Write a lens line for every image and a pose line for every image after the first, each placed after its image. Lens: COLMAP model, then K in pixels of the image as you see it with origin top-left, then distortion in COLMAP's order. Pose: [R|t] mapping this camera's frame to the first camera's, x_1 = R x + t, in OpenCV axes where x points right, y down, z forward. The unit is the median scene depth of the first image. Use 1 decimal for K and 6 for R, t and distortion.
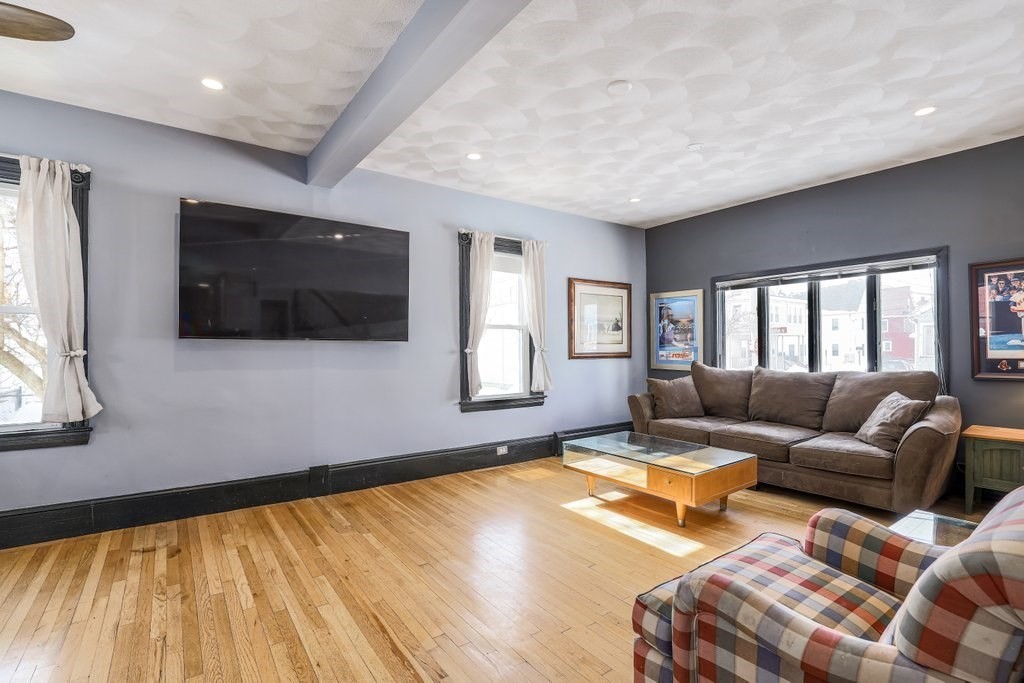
lens RADIAL K [[488.7, 0, 524.0], [0, 488.7, 348.1], [0, 0, 1]] dist [-0.014970, 0.002593]
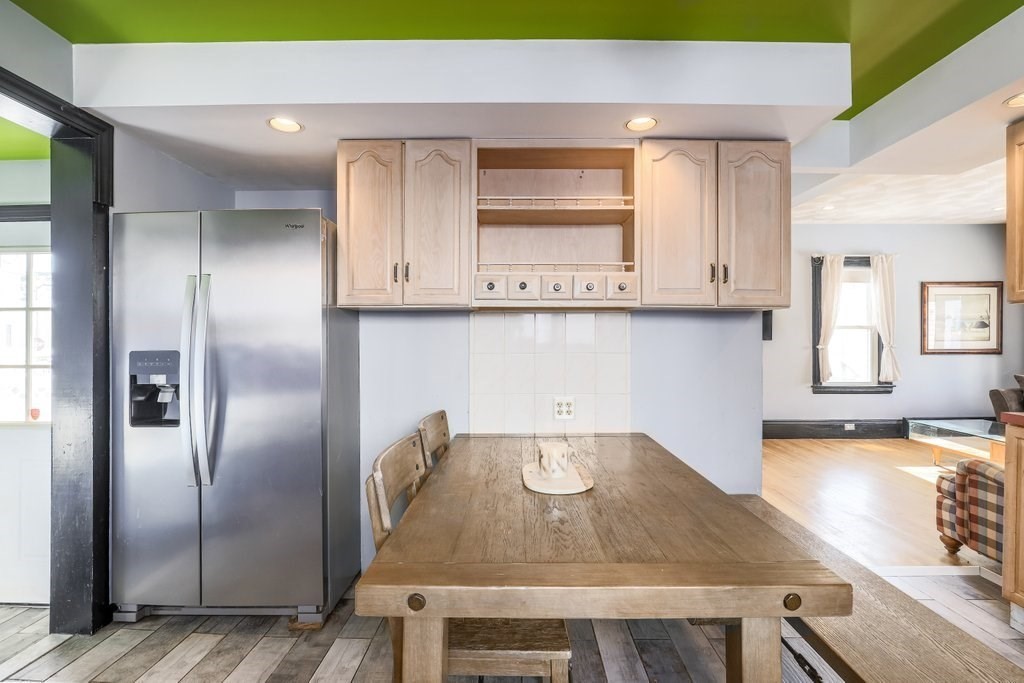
lens RADIAL K [[488.7, 0, 512.7], [0, 488.7, 342.4], [0, 0, 1]] dist [-0.014970, 0.002593]
pose [[0.804266, 0.008629, -0.594207, -0.002315], [-0.001365, 0.999919, 0.012672, -0.020518], [0.594268, -0.009381, 0.804213, -0.506484]]
